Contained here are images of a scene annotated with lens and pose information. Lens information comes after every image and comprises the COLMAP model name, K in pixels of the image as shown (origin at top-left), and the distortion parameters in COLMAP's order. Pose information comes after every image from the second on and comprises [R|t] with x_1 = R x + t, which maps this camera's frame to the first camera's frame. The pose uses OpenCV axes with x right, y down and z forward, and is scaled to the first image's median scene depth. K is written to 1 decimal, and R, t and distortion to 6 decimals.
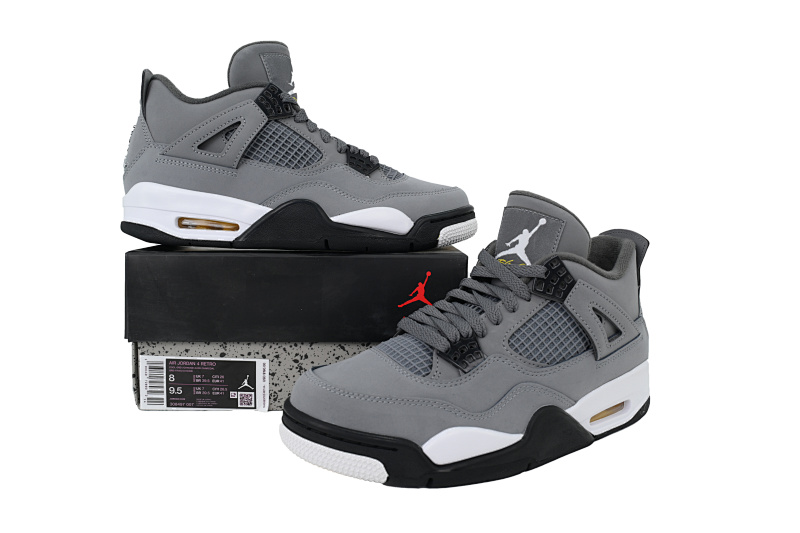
lens RADIAL K [[576.6, 0, 400.0], [0, 576.6, 266.5], [0, 0, 1]] dist [-0.000883, 0.000020]
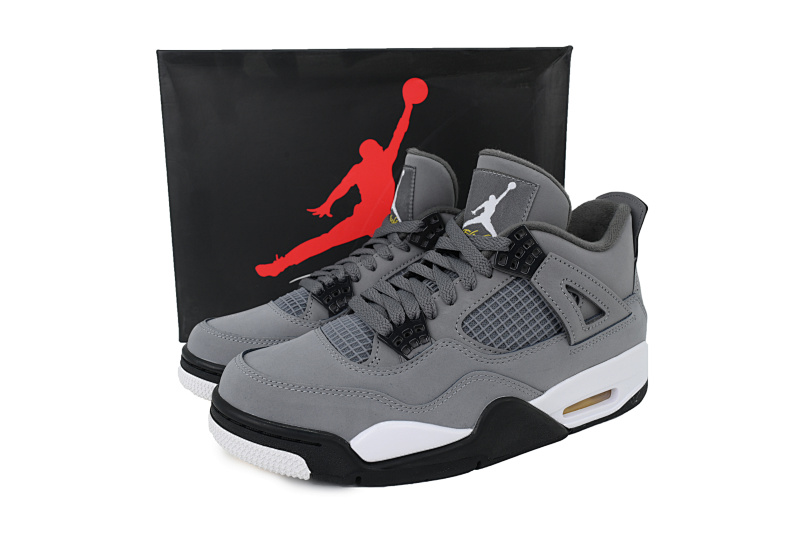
lens RADIAL K [[576.6, 0, 400.0], [0, 576.6, 266.5], [0, 0, 1]] dist [-0.000883, 0.000020]
pose [[0.993740, -0.000779, -0.111717, 0.187062], [0.008633, 0.997521, 0.069837, -0.019811], [0.111386, -0.070364, 0.991283, 0.116863]]
